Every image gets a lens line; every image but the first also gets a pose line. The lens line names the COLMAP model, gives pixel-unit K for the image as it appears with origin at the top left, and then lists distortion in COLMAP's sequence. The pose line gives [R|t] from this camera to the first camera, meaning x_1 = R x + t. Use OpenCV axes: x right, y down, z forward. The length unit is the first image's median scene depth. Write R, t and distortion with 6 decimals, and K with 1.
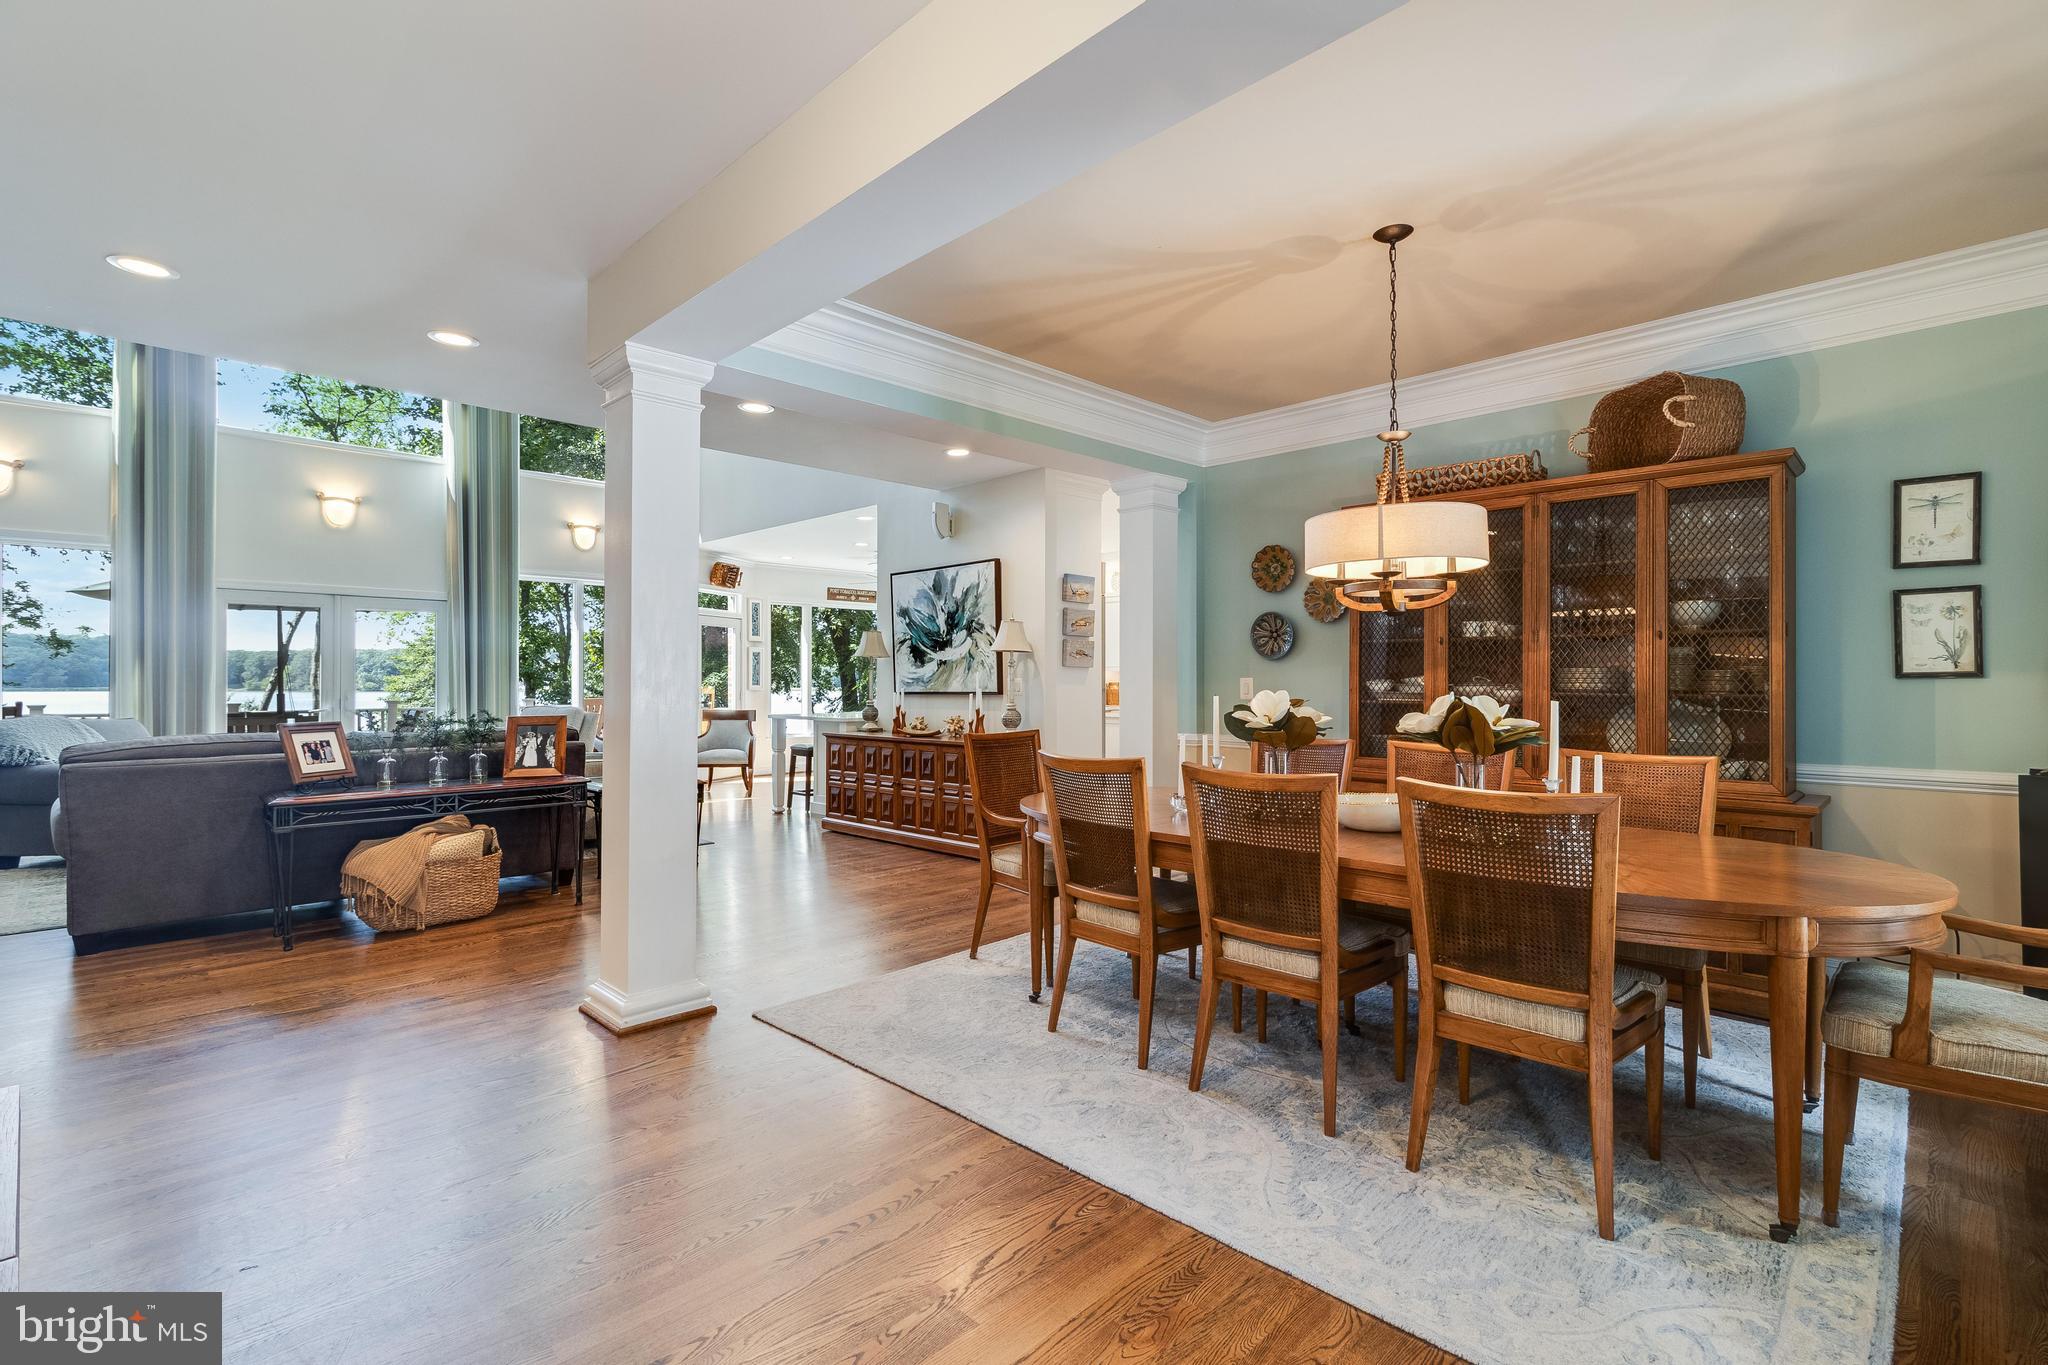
lens RADIAL K [[946.0, 0, 1020.8], [0, 946.0, 679.8], [0, 0, 1]] dist [-0.001213, -0.000684]
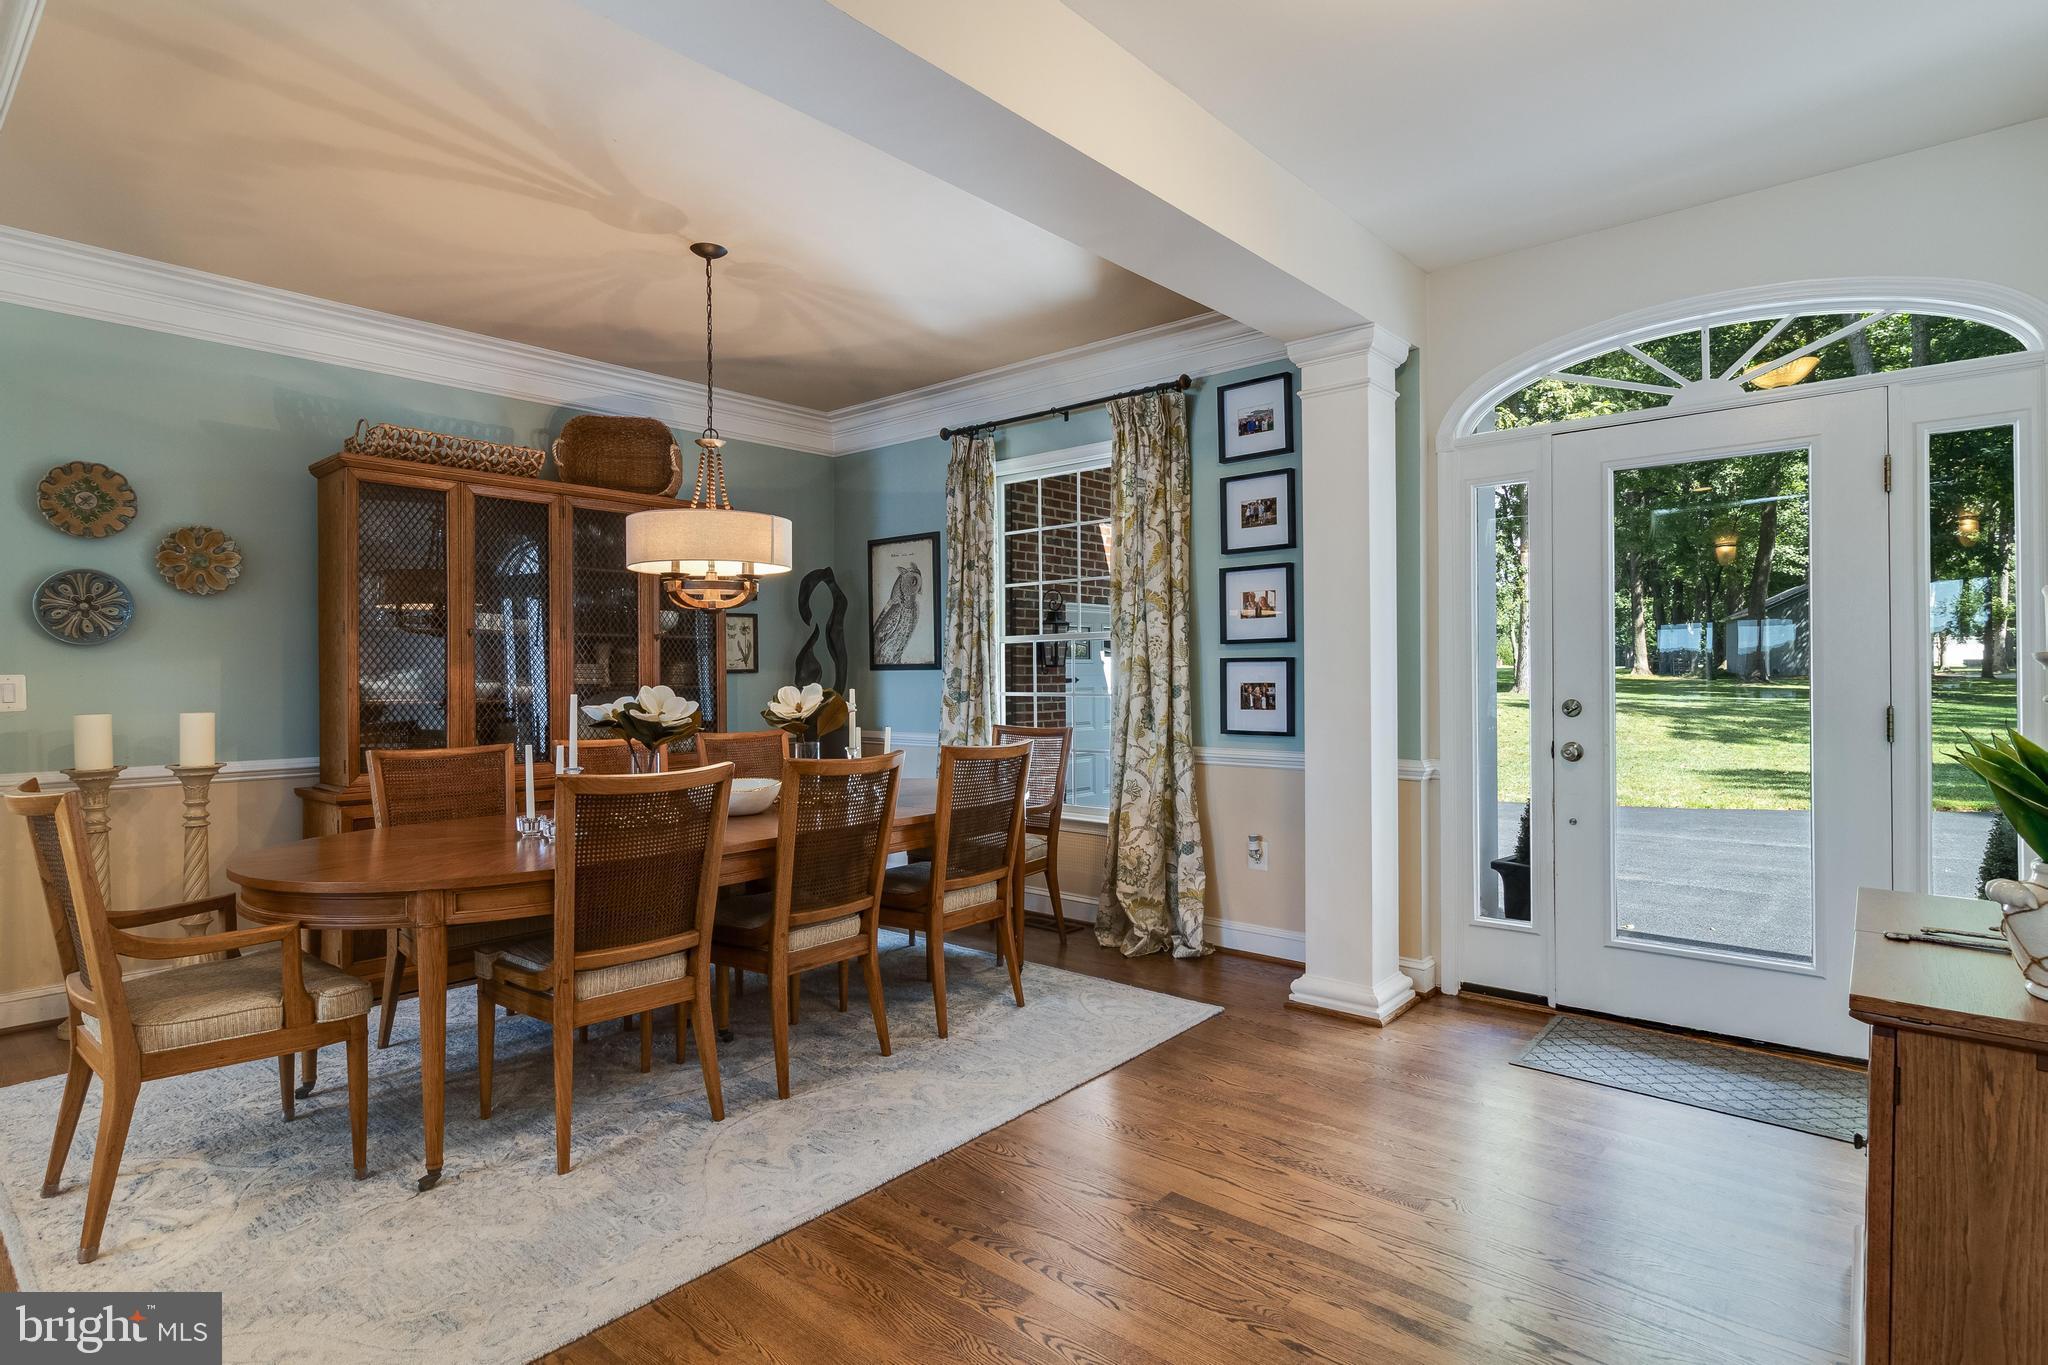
lens RADIAL K [[1042.2, 0, 1025.3], [0, 1042.2, 671.6], [0, 0, 1]] dist [-0.001481, -0.000862]
pose [[-0.076172, 0.005235, 0.997081, -0.730101], [0.009256, 0.999947, -0.004543, 0.007172], [-0.997052, 0.008883, -0.076216, 0.682455]]
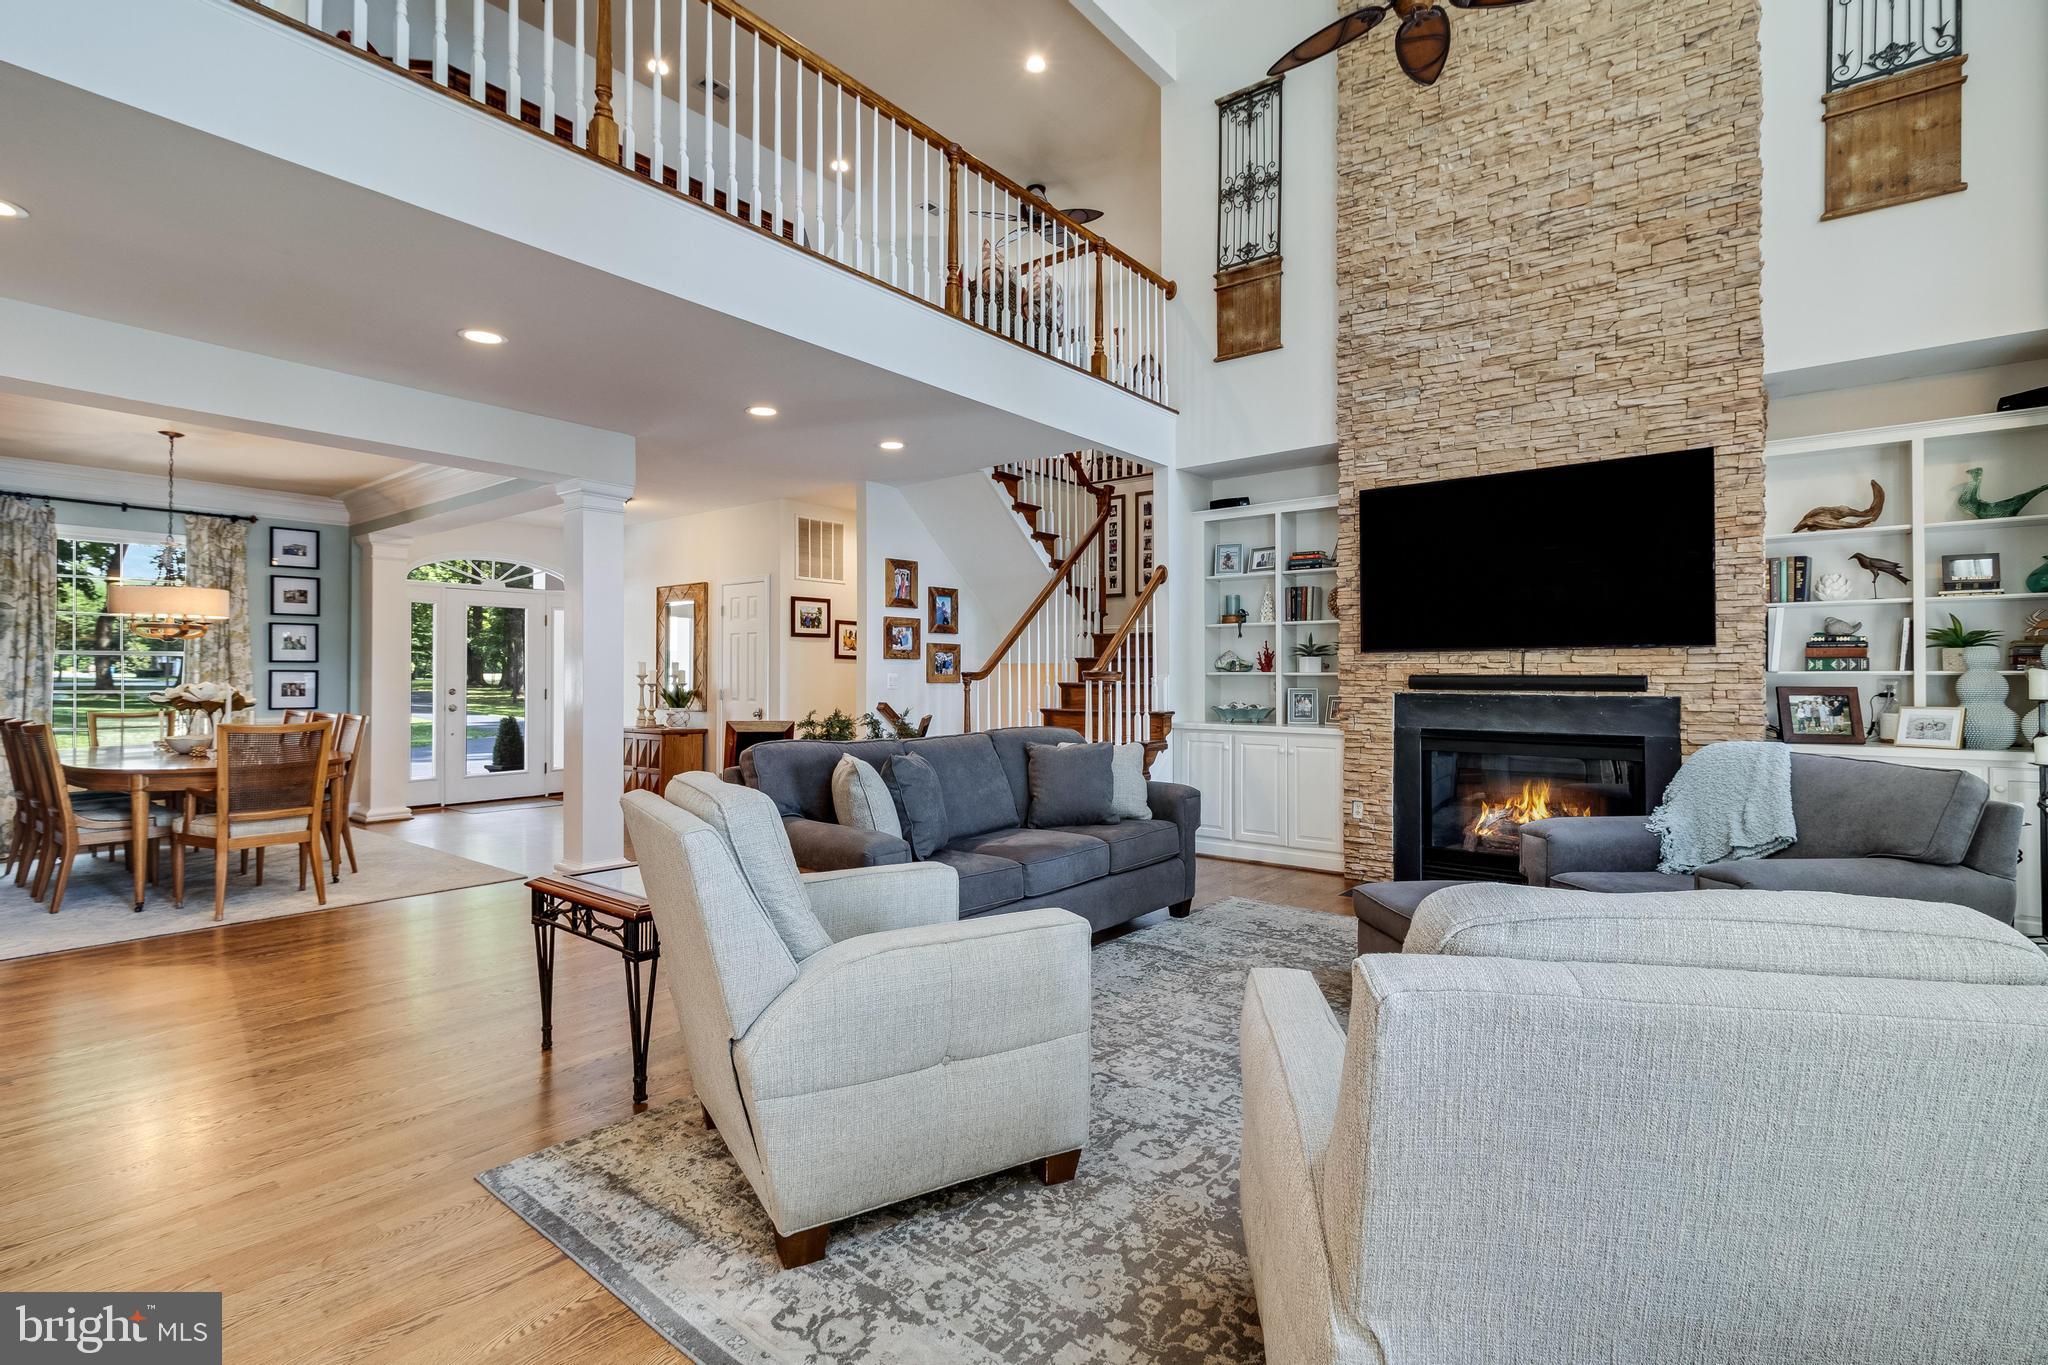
lens RADIAL K [[946.0, 0, 1030.8], [0, 946.0, 668.5], [0, 0, 1]] dist [-0.001213, -0.000684]
pose [[-0.992721, 0.001684, -0.120426, -0.968640], [0.002691, 0.999963, -0.008199, 0.007145], [0.120408, -0.008464, -0.992688, 2.795615]]
